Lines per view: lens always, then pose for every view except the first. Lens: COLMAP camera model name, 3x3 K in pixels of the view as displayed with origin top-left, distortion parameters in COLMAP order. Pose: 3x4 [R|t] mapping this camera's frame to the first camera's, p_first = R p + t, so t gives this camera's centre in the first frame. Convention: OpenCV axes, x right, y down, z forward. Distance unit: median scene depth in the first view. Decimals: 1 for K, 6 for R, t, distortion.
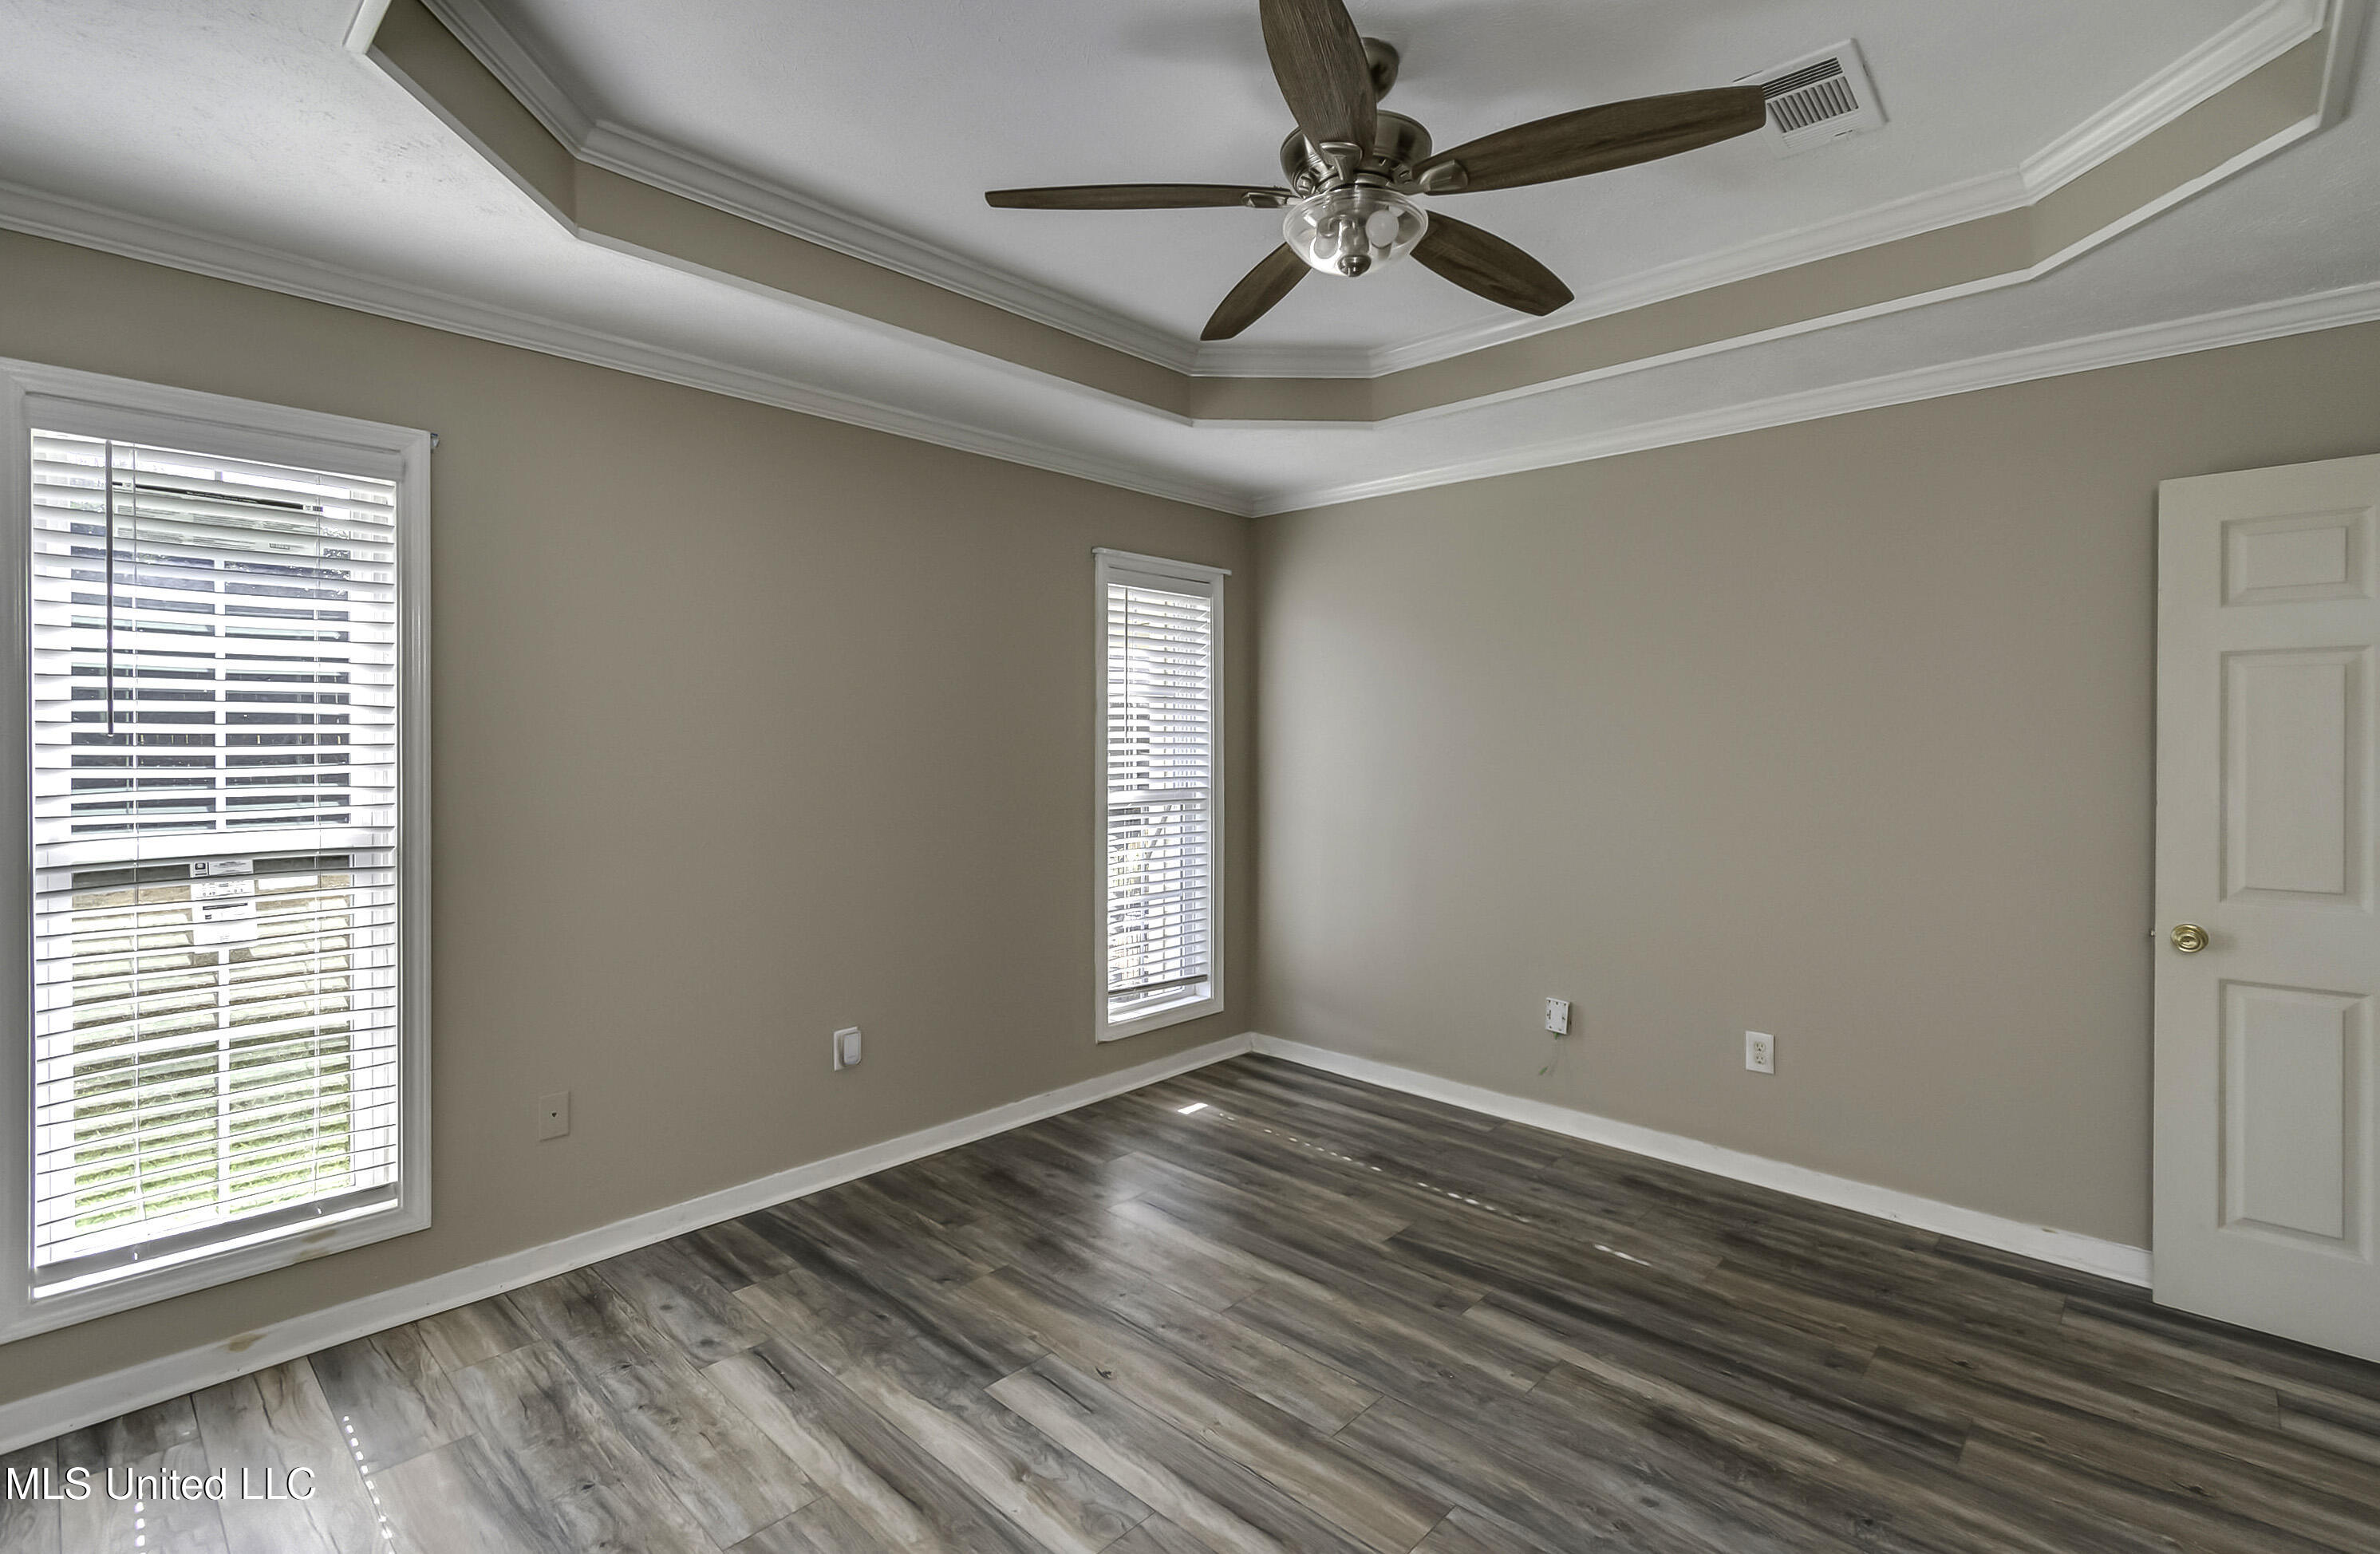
lens RADIAL K [[1094.7, 0, 1180.3], [0, 1094.7, 759.8], [0, 0, 1]] dist [-0.000050, -0.000567]
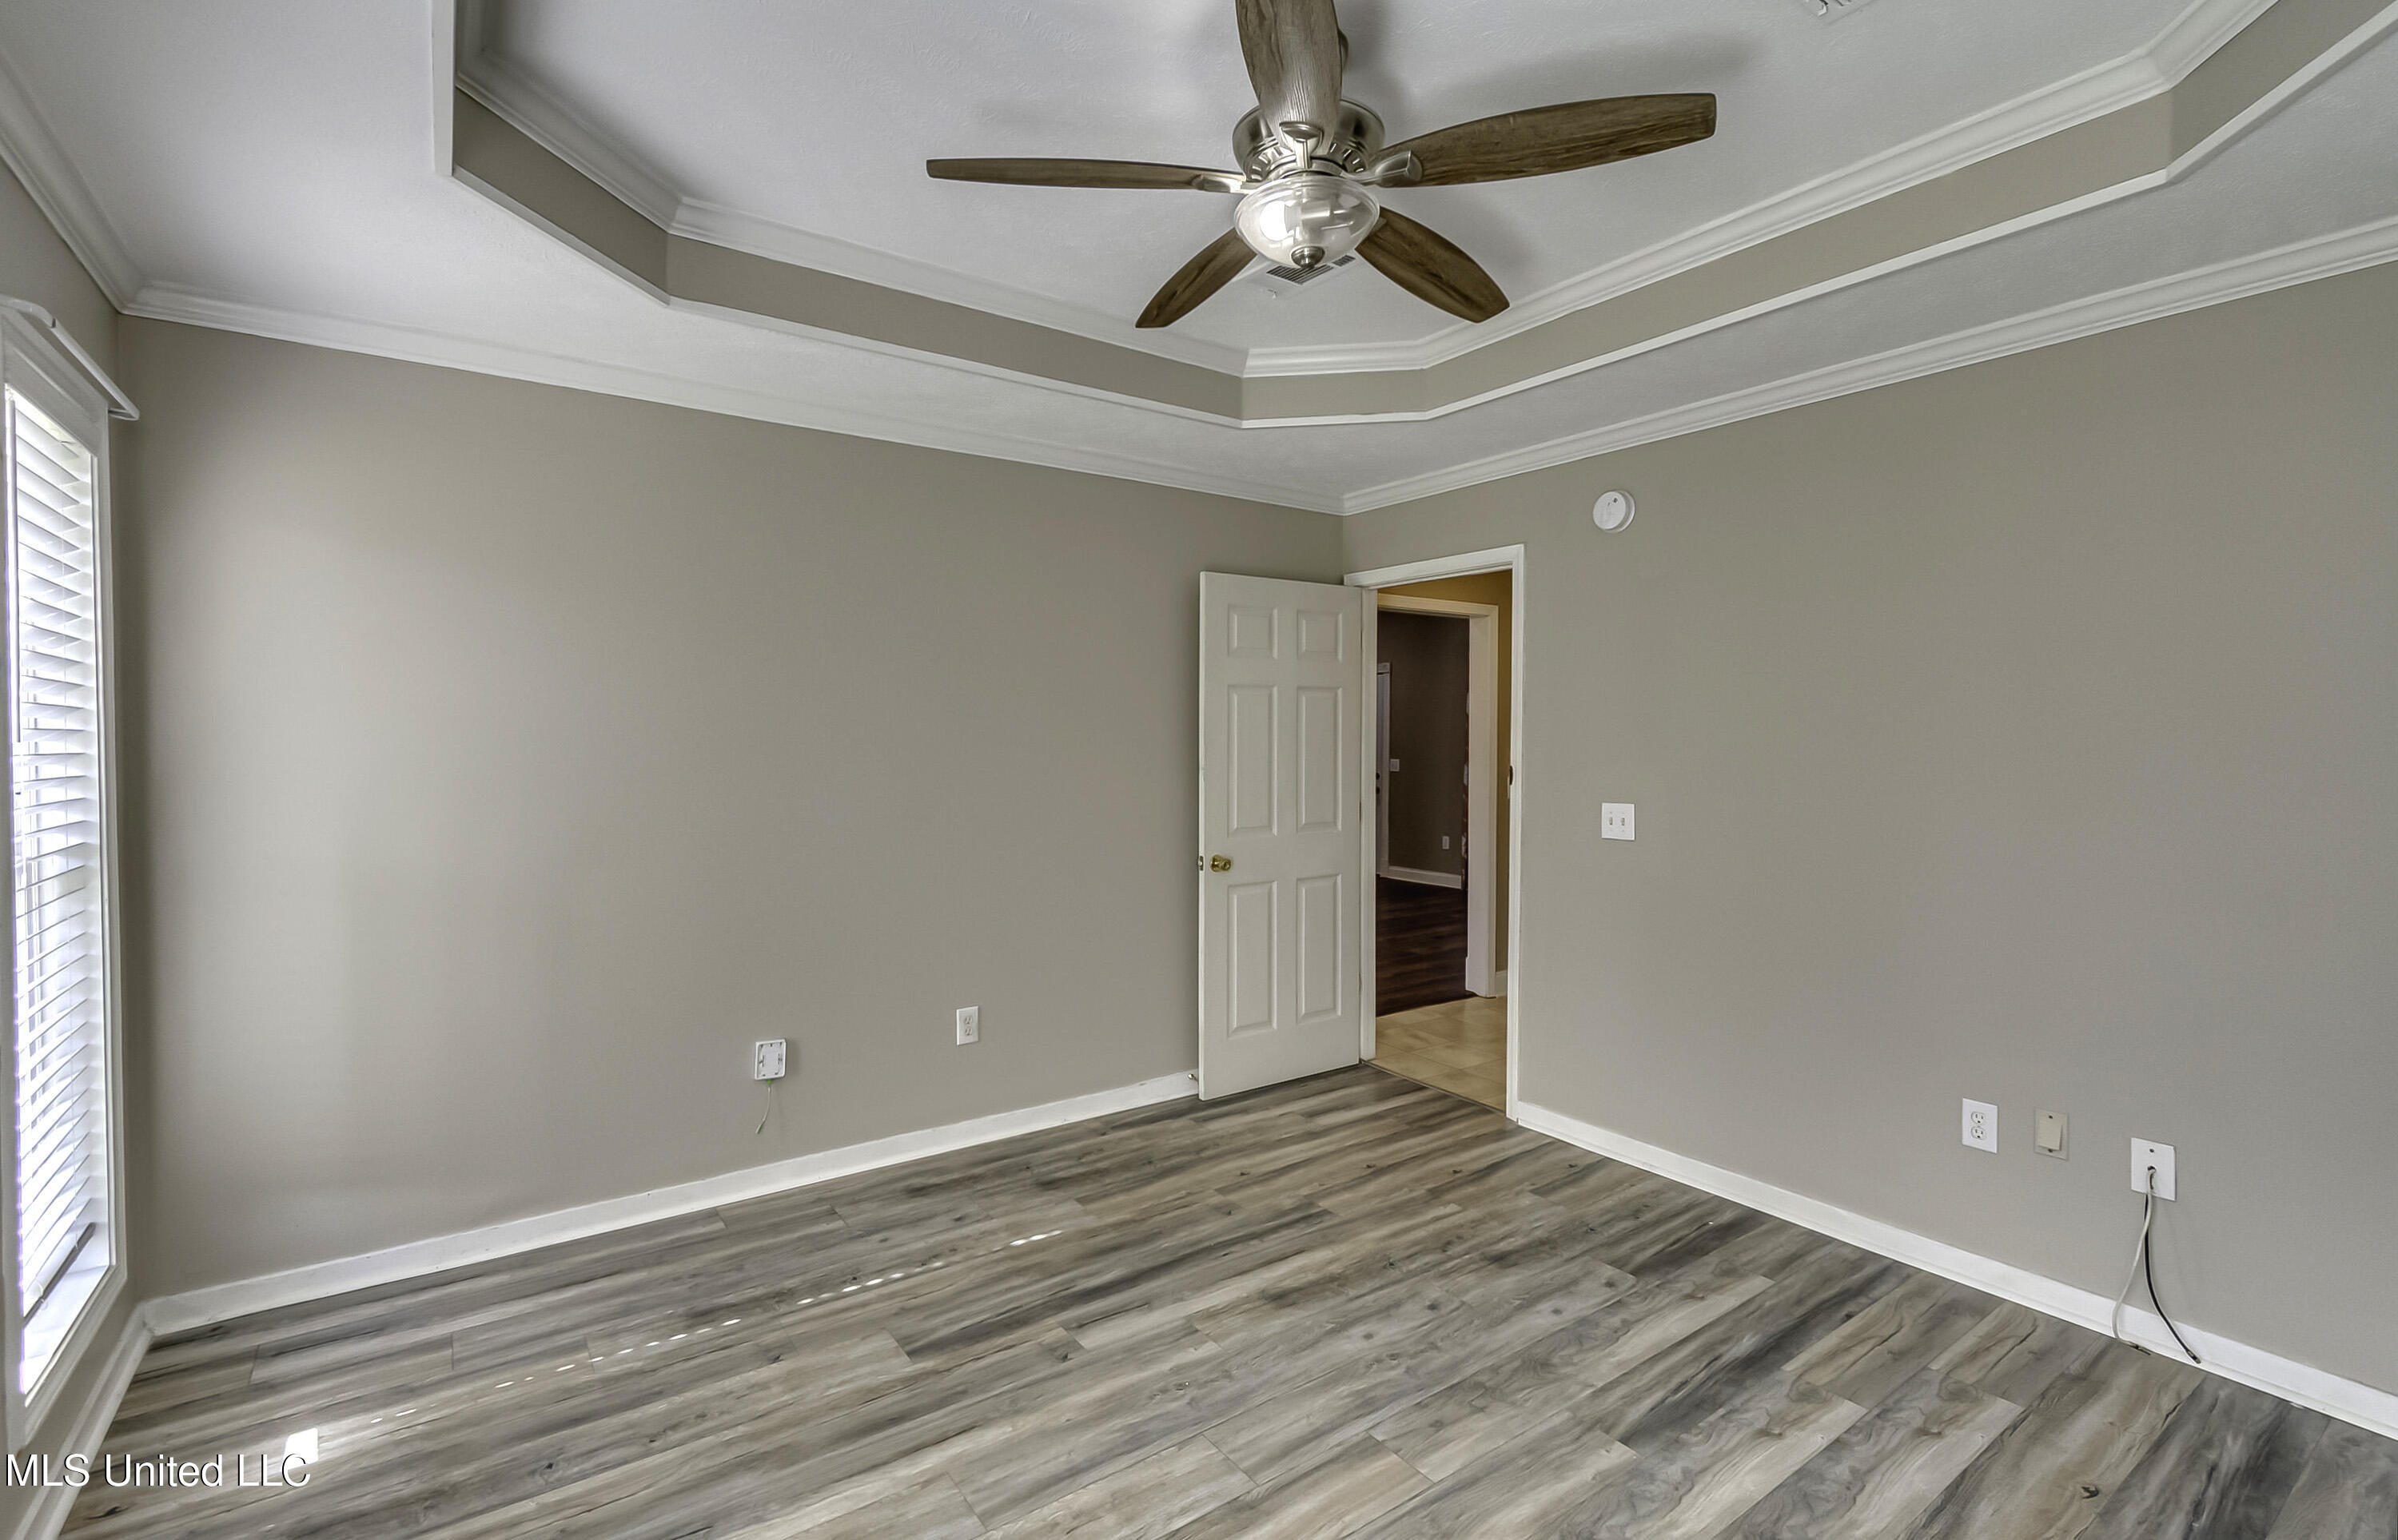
lens RADIAL K [[1134.3, 0, 1190.5], [0, 1134.3, 763.7], [0, 0, 1]] dist [0.001554, -0.001193]
pose [[0.155676, -0.026544, 0.987451, -0.642788], [0.016568, 0.999568, 0.024258, -0.020021], [-0.987669, 0.012584, 0.156049, 0.707883]]
